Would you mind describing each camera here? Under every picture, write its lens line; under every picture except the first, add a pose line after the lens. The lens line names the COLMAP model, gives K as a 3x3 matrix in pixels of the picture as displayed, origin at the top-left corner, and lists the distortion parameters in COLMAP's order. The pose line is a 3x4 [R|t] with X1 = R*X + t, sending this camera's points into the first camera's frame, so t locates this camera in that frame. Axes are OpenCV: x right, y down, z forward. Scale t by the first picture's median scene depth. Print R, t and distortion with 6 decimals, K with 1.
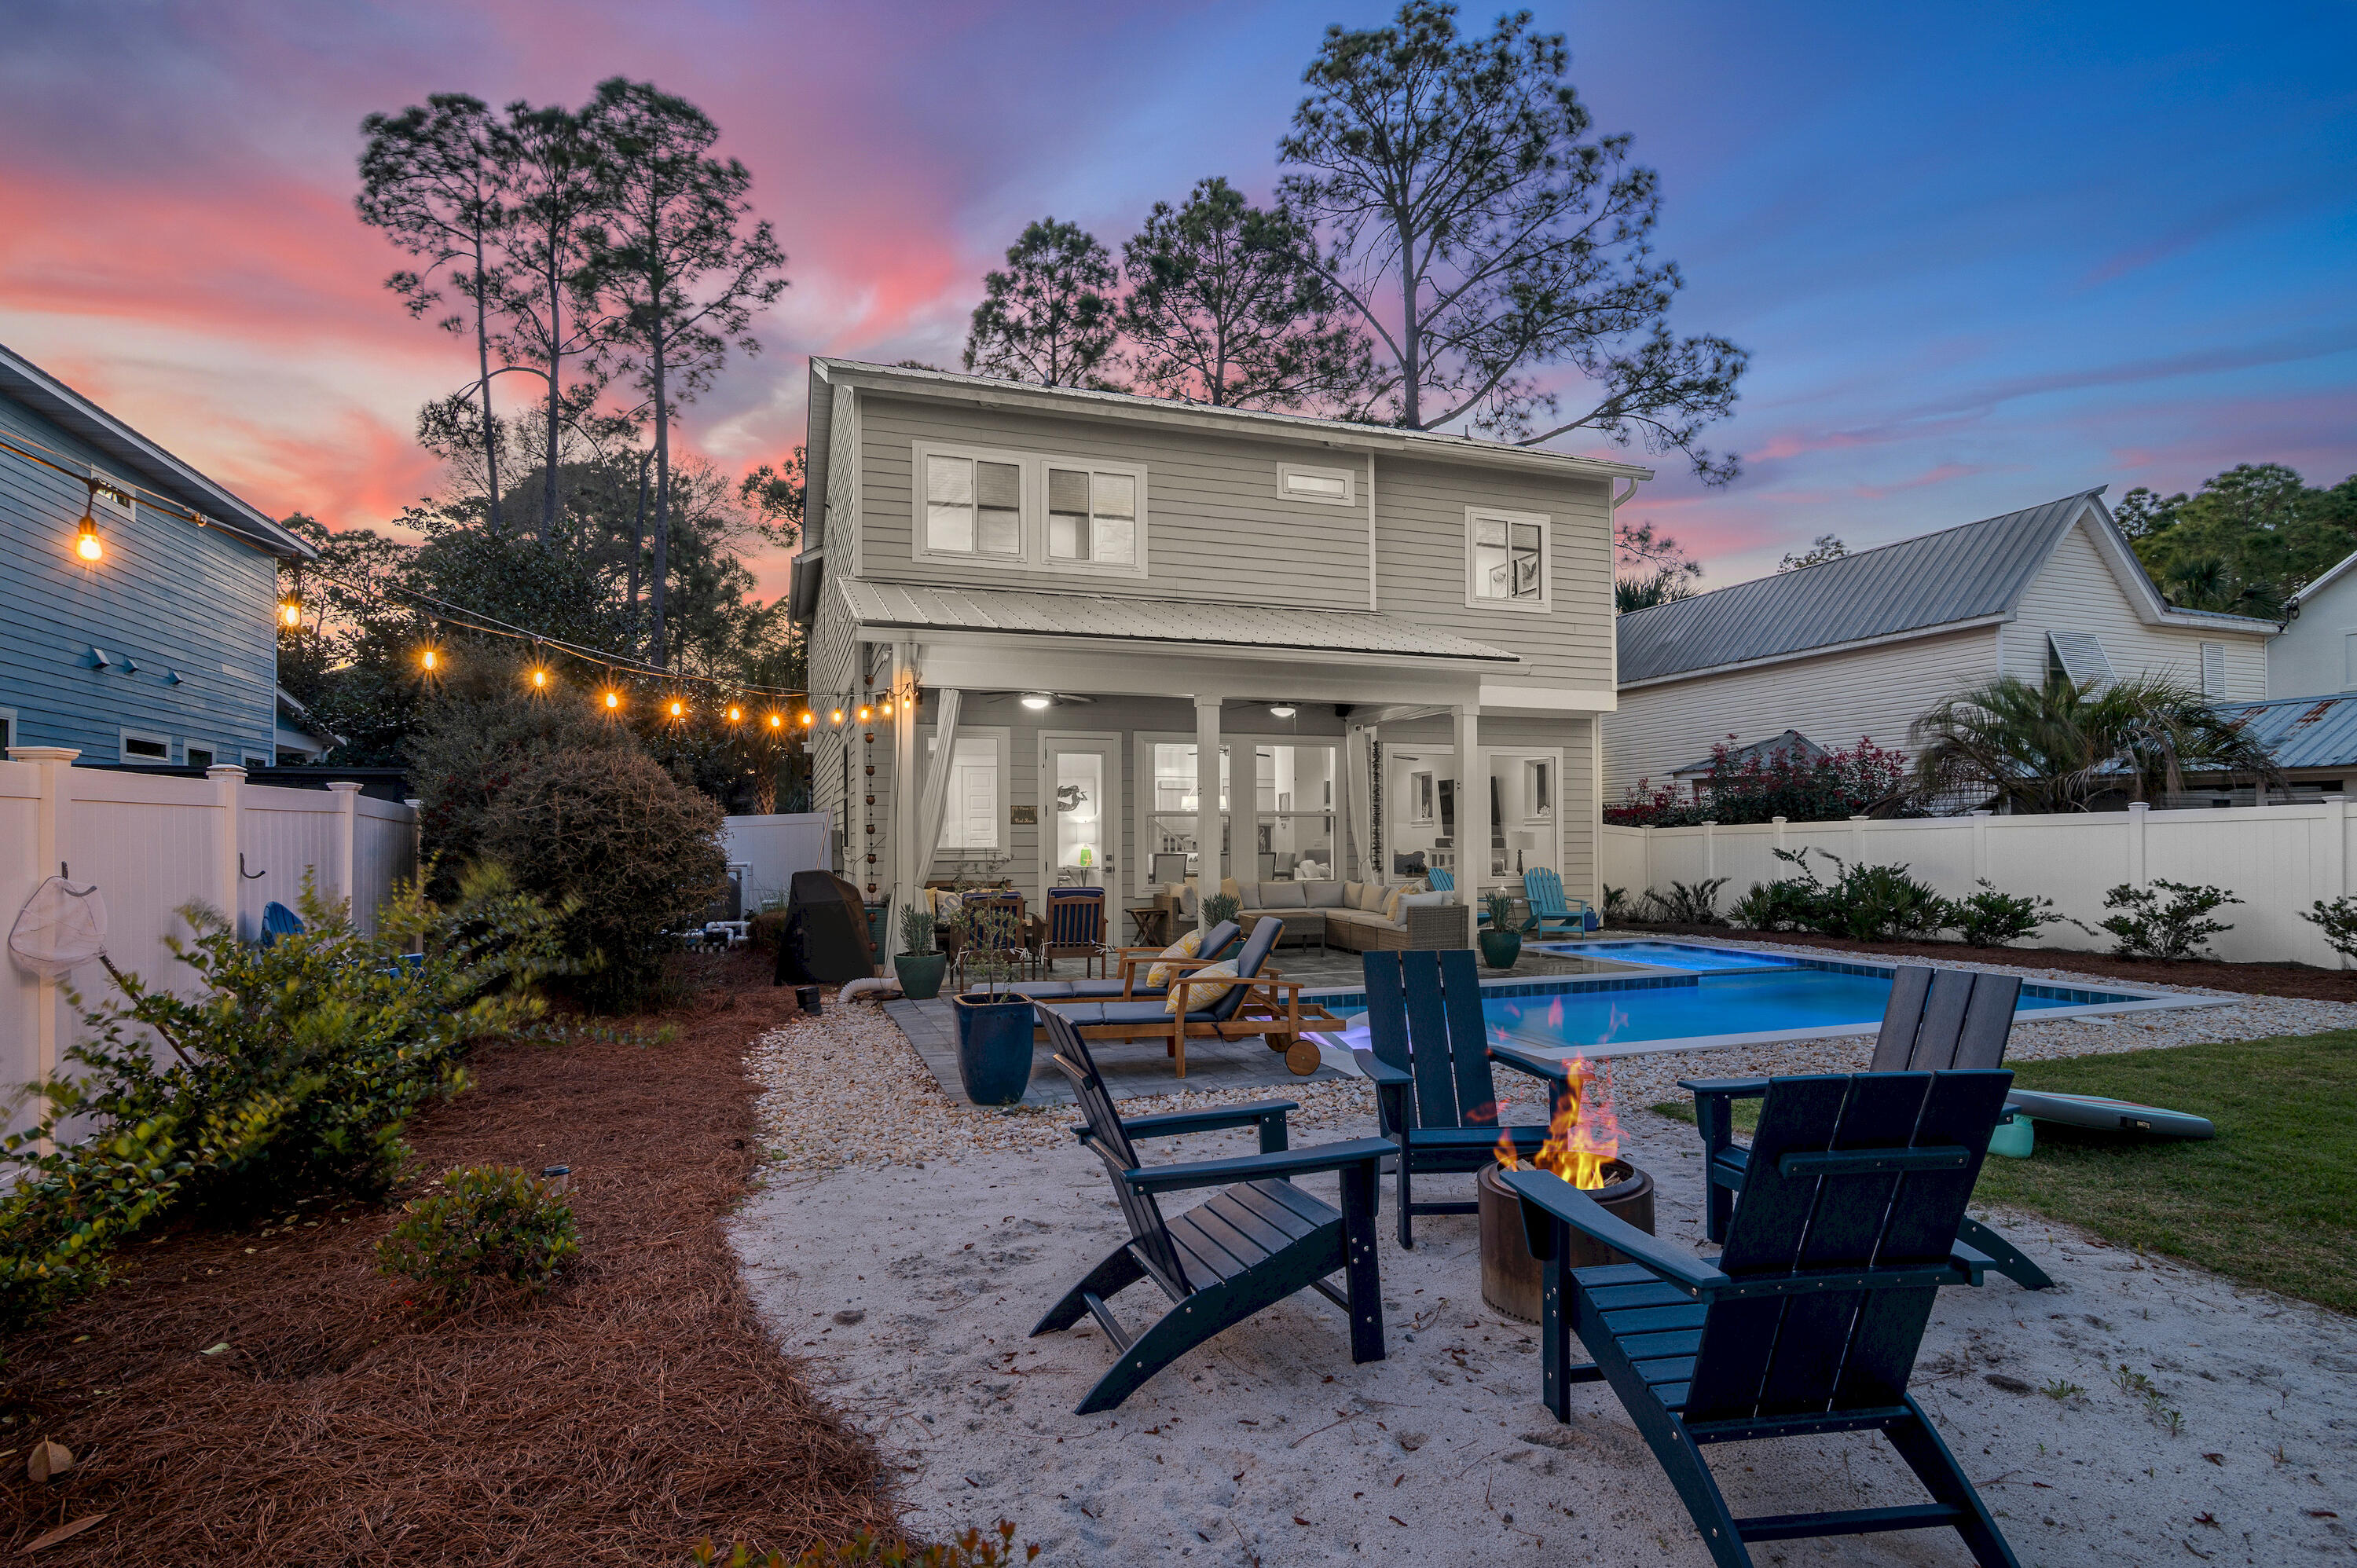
lens RADIAL K [[1155.2, 0, 1179.4], [0, 1155.2, 832.5], [0, 0, 1]] dist [-0.000669, 0.000171]
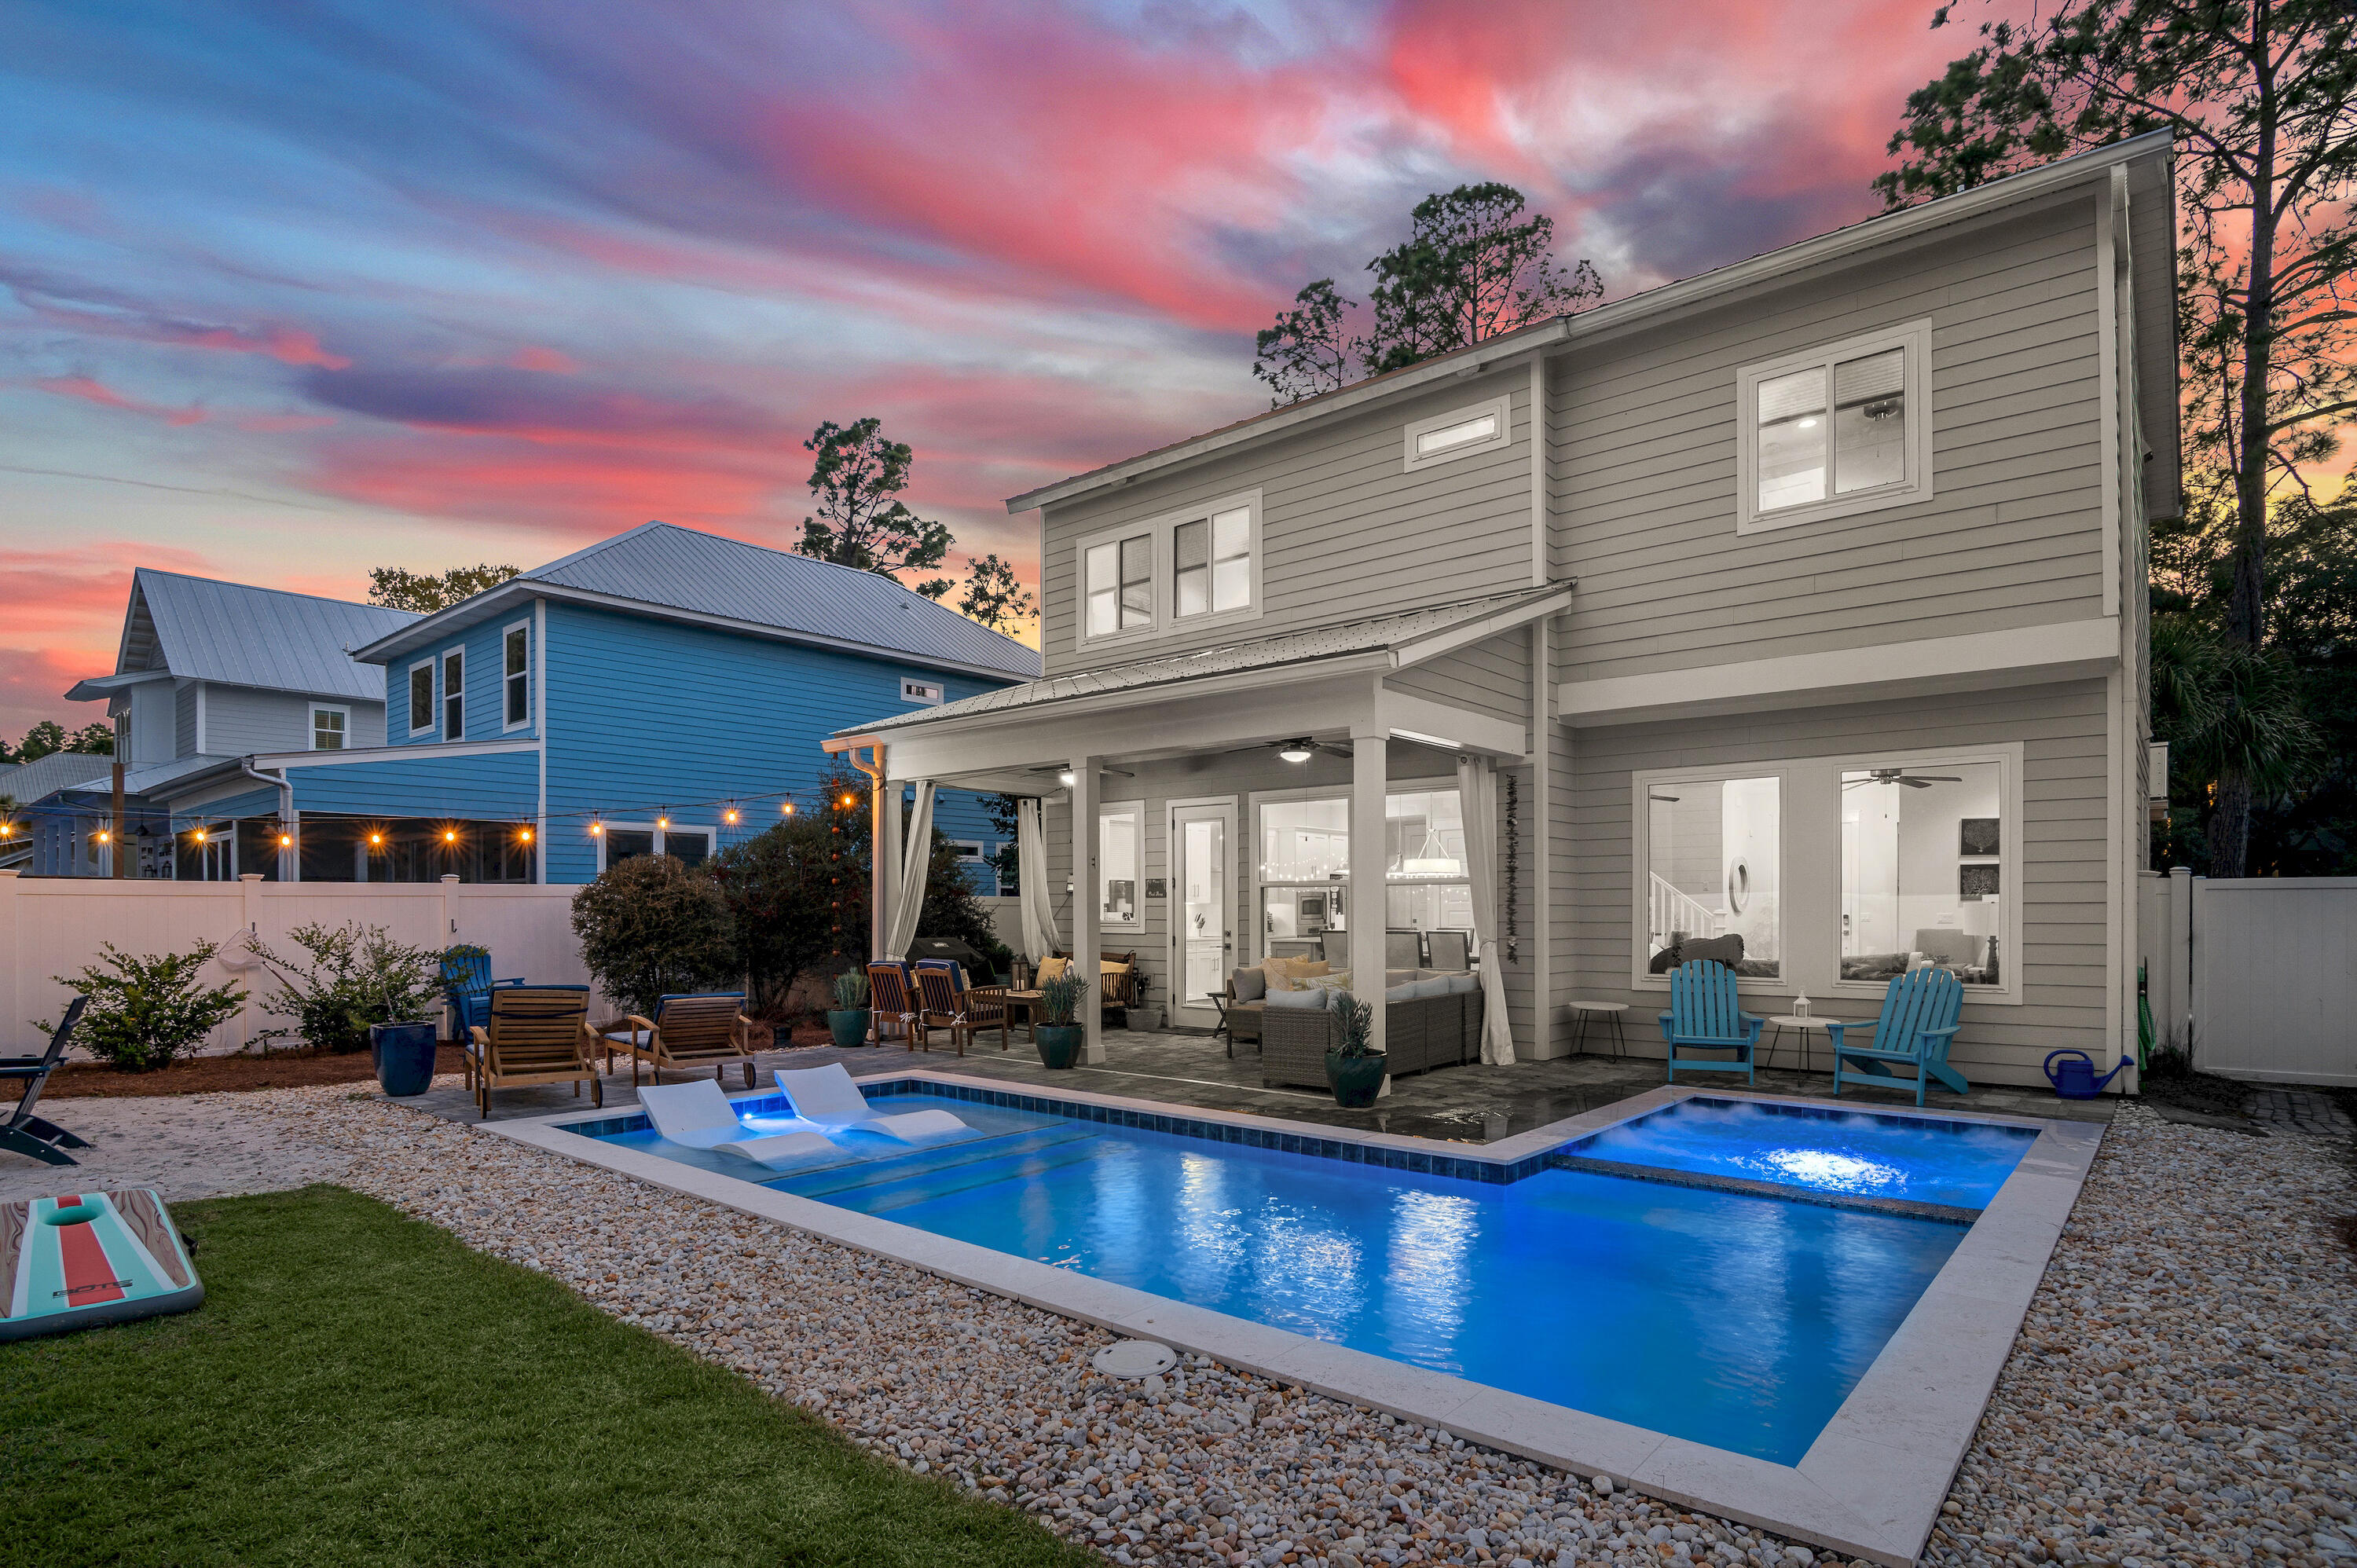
lens RADIAL K [[1223.9, 0, 1164.7], [0, 1223.9, 903.3], [0, 0, 1]] dist [0.001543, 0.001923]
pose [[0.499628, -0.001060, -0.866240, 0.740491], [-0.005193, 0.999978, -0.004219, 0.001992], [0.866225, 0.006606, 0.499611, 0.474541]]
